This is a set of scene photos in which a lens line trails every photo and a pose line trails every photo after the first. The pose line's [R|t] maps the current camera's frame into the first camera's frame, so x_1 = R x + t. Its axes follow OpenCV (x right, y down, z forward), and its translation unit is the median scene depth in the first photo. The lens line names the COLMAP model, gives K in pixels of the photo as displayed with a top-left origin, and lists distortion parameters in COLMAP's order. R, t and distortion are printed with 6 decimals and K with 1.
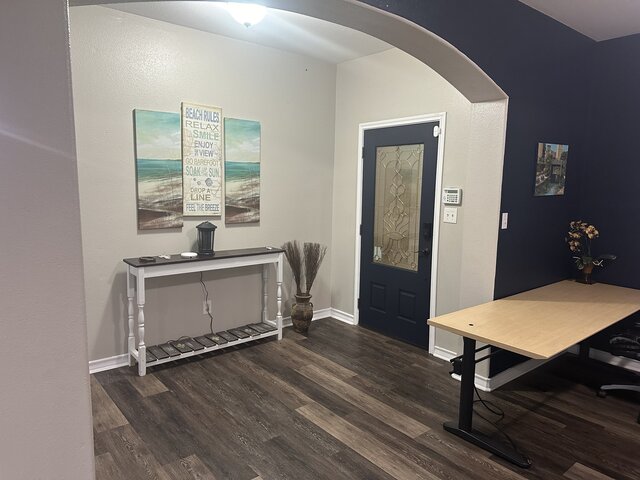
lens RADIAL K [[445.2, 0, 321.2], [0, 445.2, 242.0], [0, 0, 1]] dist [0.014291, -0.001603]
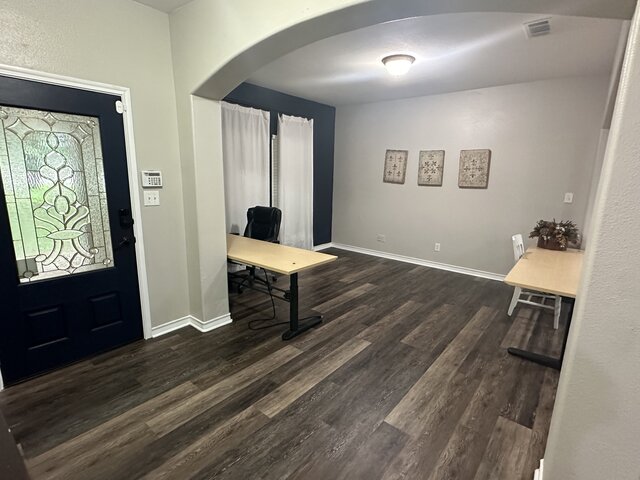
lens RADIAL K [[326.9, 0, 322.8], [0, 326.9, 238.3], [0, 0, 1]] dist [0.004157, -0.000256]
pose [[-0.192372, -0.221382, 0.956025, -0.550743], [0.105939, 0.963842, 0.244509, -0.120092], [-0.975587, 0.148317, -0.161963, 0.804365]]
